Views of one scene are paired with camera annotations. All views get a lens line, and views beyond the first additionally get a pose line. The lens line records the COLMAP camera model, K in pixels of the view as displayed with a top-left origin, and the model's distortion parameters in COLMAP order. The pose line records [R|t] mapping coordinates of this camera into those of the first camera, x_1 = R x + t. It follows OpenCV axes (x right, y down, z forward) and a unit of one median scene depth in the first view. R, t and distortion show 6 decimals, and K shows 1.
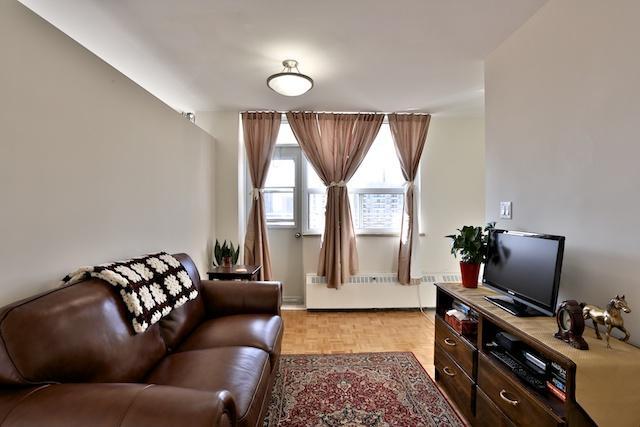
lens RADIAL K [[299.1, 0, 320.0], [0, 299.1, 213.5], [0, 0, 1]] dist [-0.001825, 0.000816]
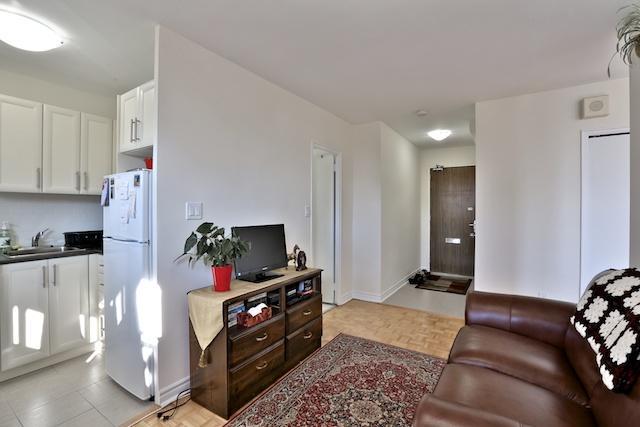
lens RADIAL K [[299.1, 0, 320.0], [0, 299.1, 213.5], [0, 0, 1]] dist [-0.001825, 0.000816]
pose [[-0.845123, -0.014963, 0.534363, -0.156697], [-0.004912, 0.999783, 0.020226, -0.011912], [-0.534550, 0.014469, -0.845013, 0.957963]]
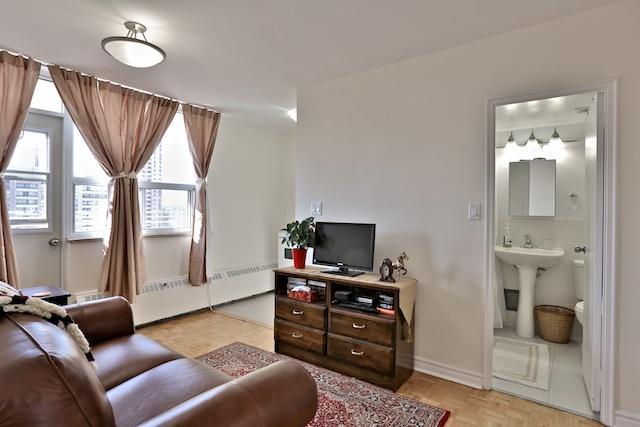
lens RADIAL K [[345.8, 0, 320.0], [0, 345.8, 213.5], [0, 0, 1]] dist [-0.003205, 0.000396]
pose [[0.609387, -0.007028, 0.792841, -0.363566], [0.002515, 0.999973, 0.006931, 0.000945], [-0.792869, -0.002230, 0.609389, 0.015644]]
